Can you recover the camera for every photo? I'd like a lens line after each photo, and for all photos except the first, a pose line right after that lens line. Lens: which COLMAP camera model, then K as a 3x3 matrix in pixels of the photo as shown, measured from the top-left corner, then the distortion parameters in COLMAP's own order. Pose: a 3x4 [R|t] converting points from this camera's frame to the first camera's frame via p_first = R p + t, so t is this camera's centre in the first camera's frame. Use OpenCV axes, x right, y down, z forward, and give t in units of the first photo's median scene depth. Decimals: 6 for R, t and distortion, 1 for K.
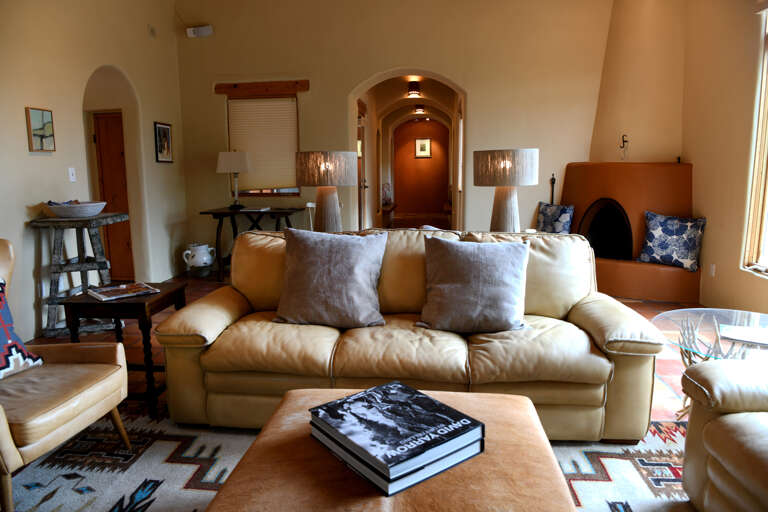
lens RADIAL K [[535.8, 0, 381.6], [0, 535.8, 257.3], [0, 0, 1]] dist [-0.071643, 0.017660]
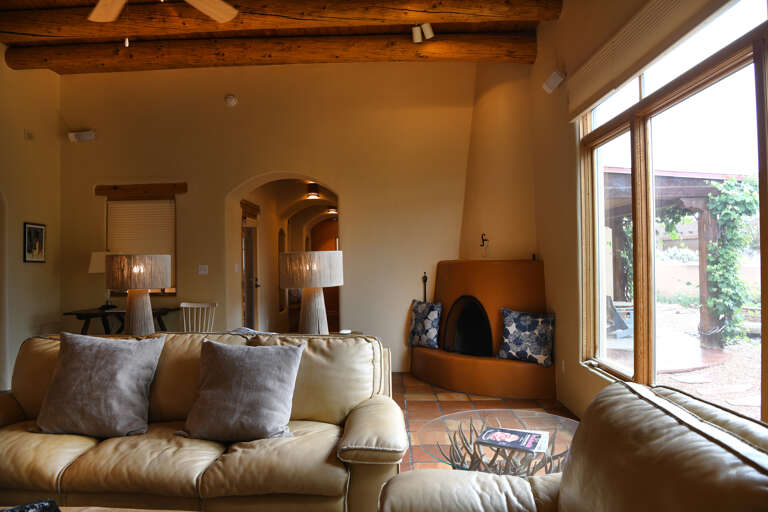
lens RADIAL K [[535.8, 0, 384.3], [0, 535.8, 253.8], [0, 0, 1]] dist [-0.071643, 0.017660]
pose [[0.996805, -0.004331, 0.079758, 0.235686], [0.018900, 0.982962, -0.182833, -0.007350], [-0.077607, 0.183756, 0.979903, -0.010064]]
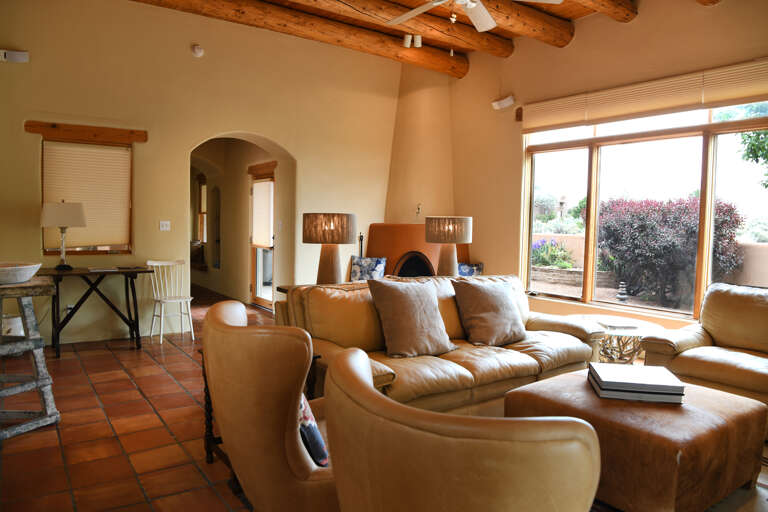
lens RADIAL K [[535.8, 0, 384.8], [0, 535.8, 258.0], [0, 0, 1]] dist [-0.071643, 0.017660]
pose [[0.749777, -0.019700, 0.661397, -0.653286], [0.086208, 0.993945, -0.068123, -0.014082], [-0.656050, 0.108094, 0.746936, 0.070173]]
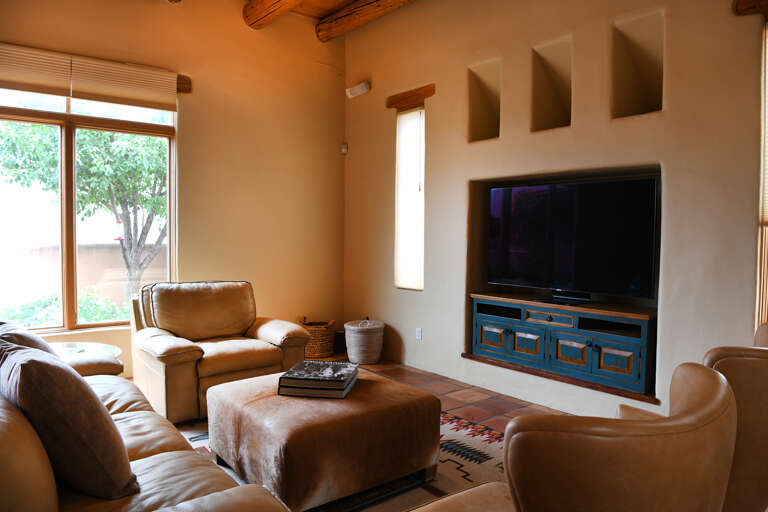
lens RADIAL K [[535.8, 0, 383.2], [0, 535.8, 257.0], [0, 0, 1]] dist [-0.071643, 0.017660]
pose [[-0.690017, -0.033109, 0.723035, -0.549291], [0.127602, 0.977742, 0.166547, -0.140788], [-0.712456, 0.207181, -0.670434, 0.751757]]
